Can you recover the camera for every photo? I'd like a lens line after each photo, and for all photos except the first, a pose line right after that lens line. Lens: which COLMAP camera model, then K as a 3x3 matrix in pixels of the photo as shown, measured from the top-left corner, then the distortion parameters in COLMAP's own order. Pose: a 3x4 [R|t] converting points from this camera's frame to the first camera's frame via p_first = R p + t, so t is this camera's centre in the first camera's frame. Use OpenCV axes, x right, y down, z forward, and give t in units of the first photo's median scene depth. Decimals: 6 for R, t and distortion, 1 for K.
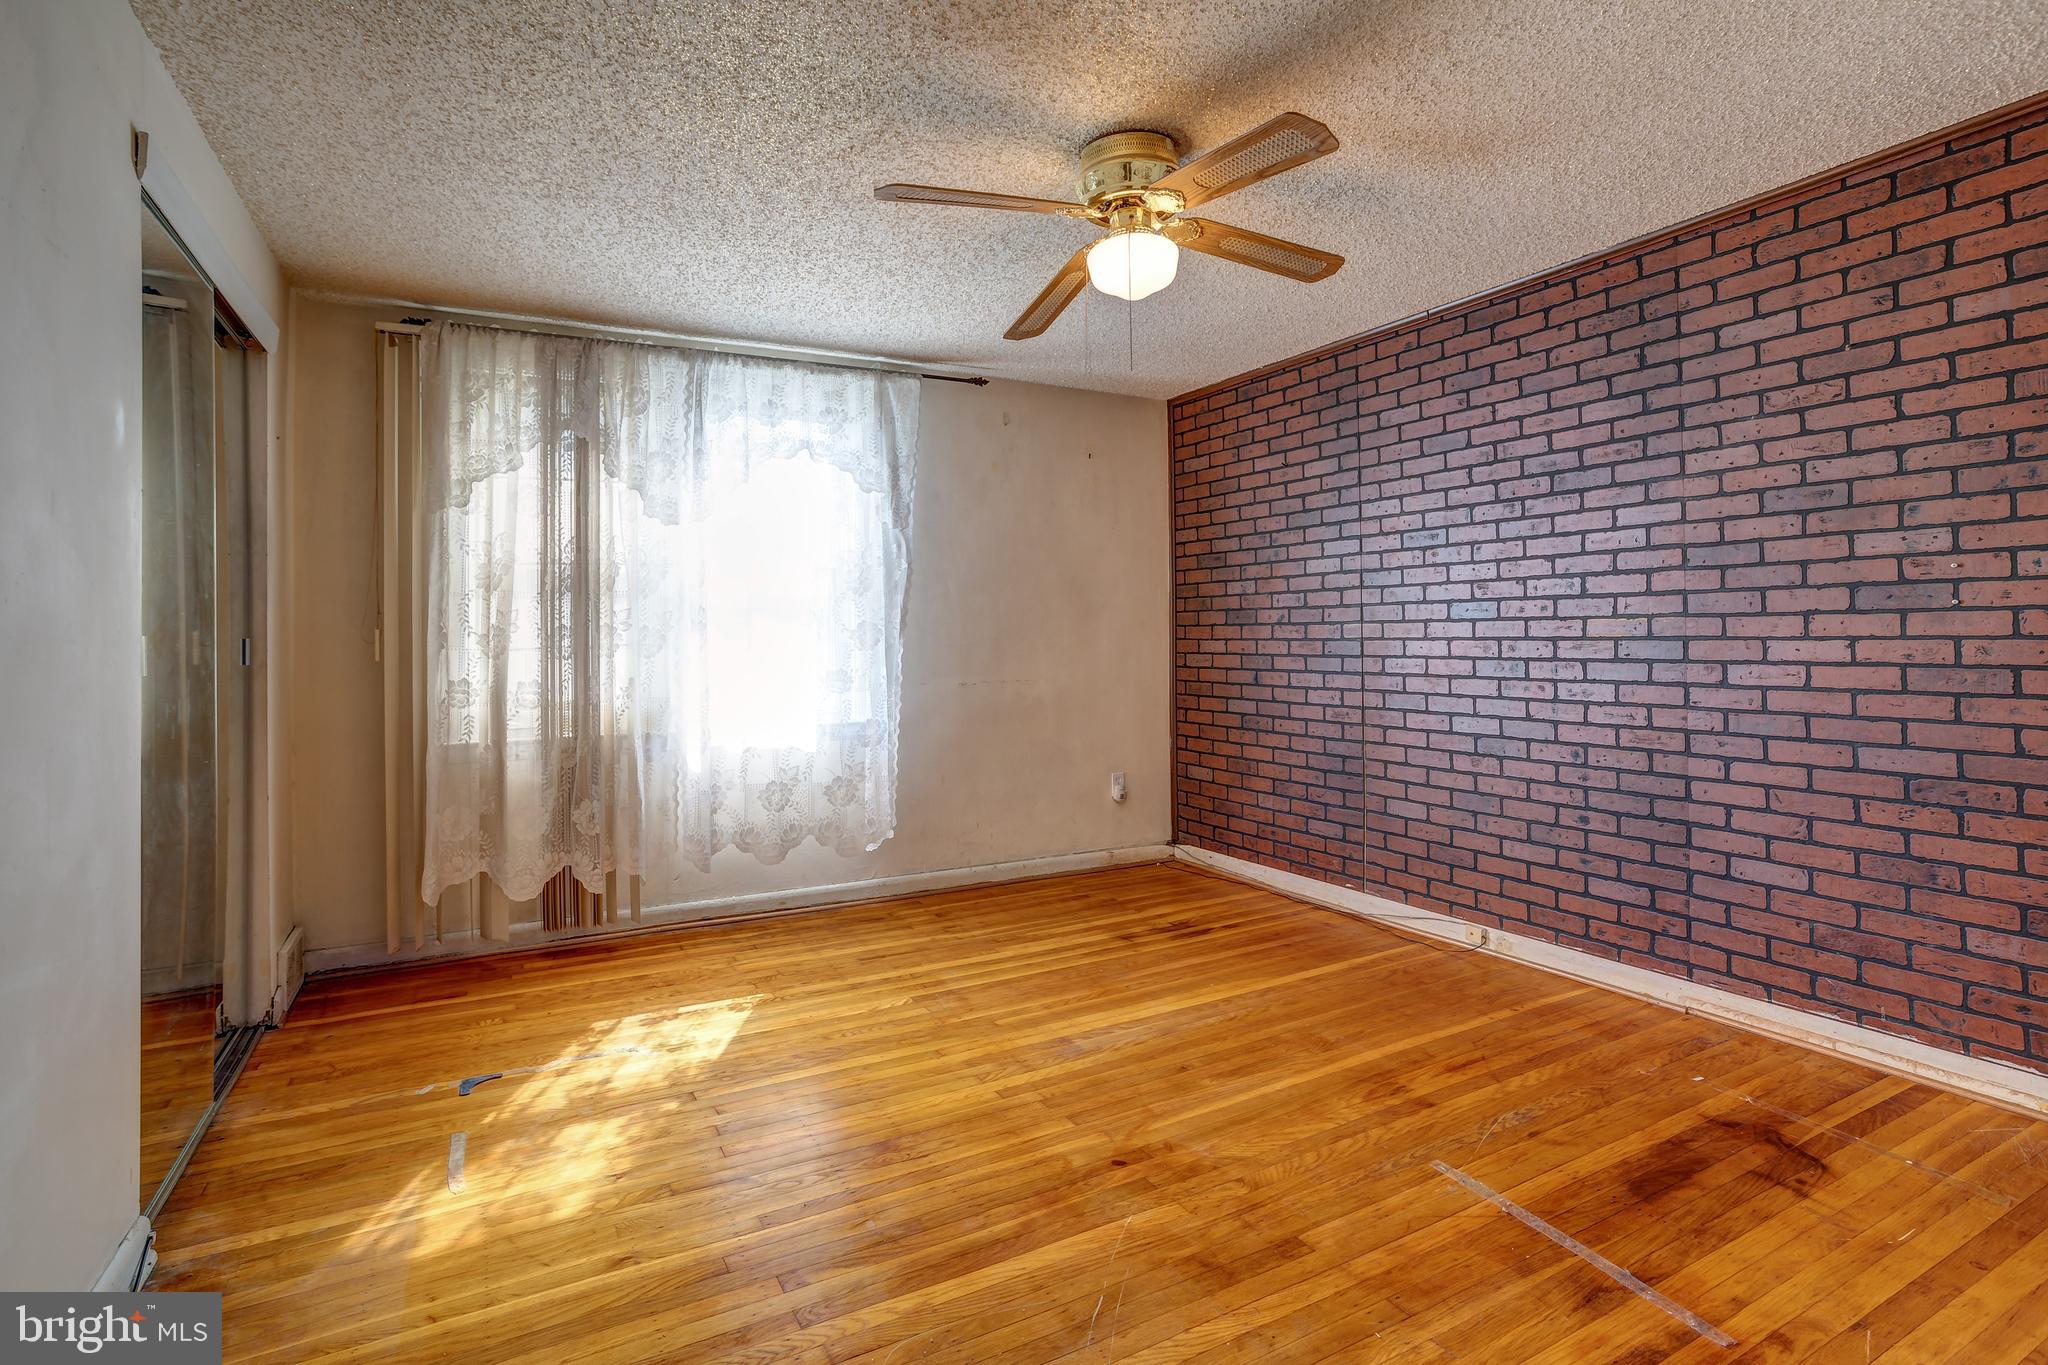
lens RADIAL K [[1009.9, 0, 1012.3], [0, 1009.9, 662.6], [0, 0, 1]] dist [-0.043276, 0.036517]
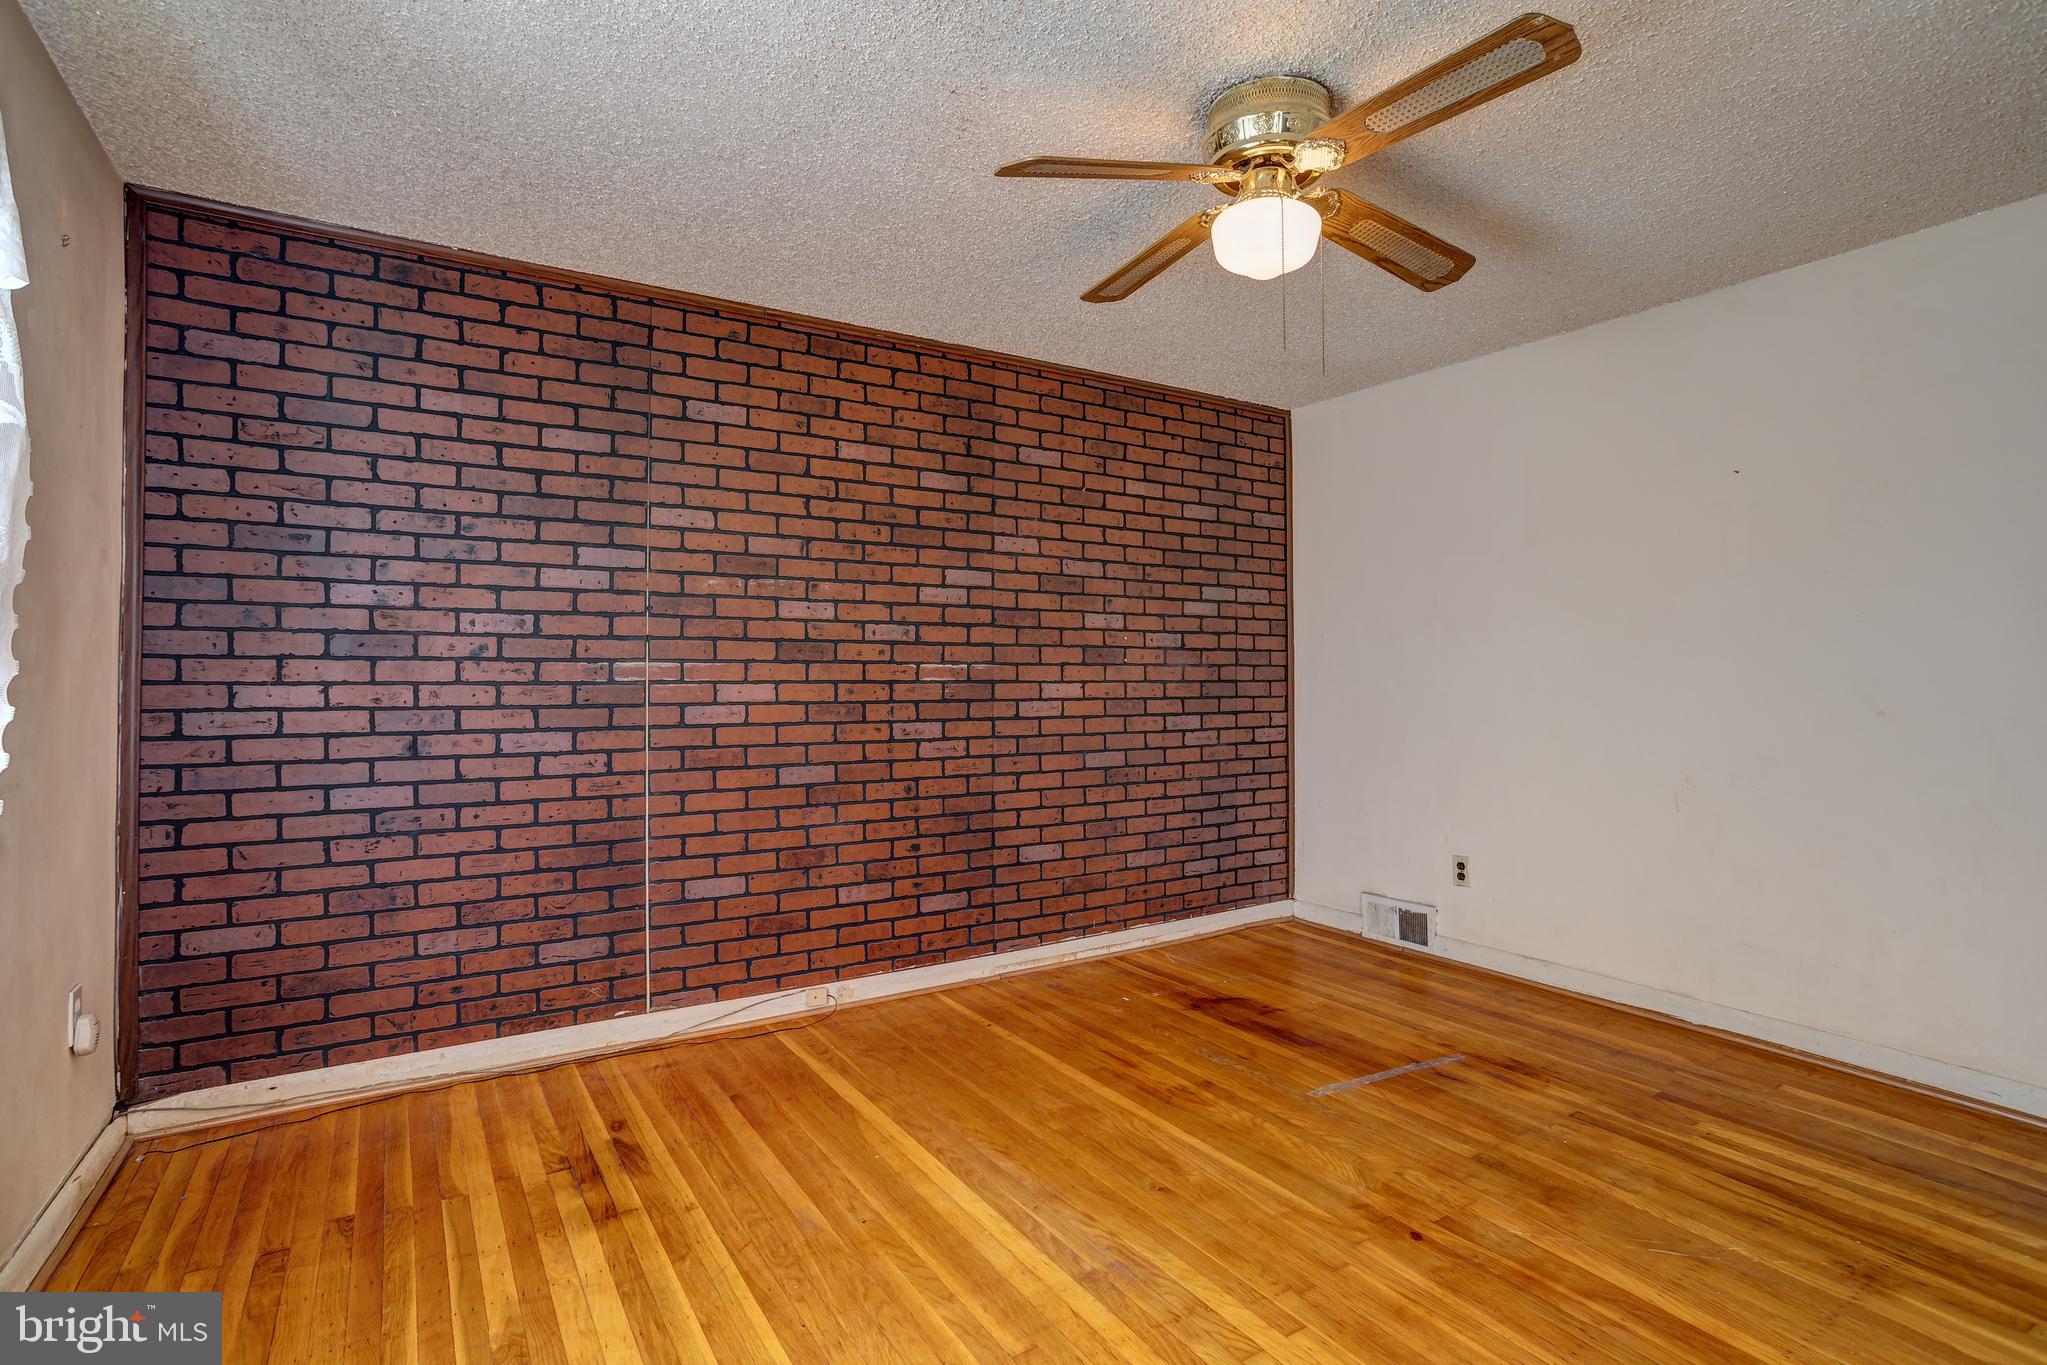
lens RADIAL K [[1001.2, 0, 1018.2], [0, 1001.2, 690.9], [0, 0, 1]] dist [-0.092301, 0.075719]
pose [[-0.065444, -0.005888, 0.997839, -0.502891], [0.024390, 0.999674, 0.007499, -0.018670], [-0.997558, 0.024828, -0.065279, 0.913723]]
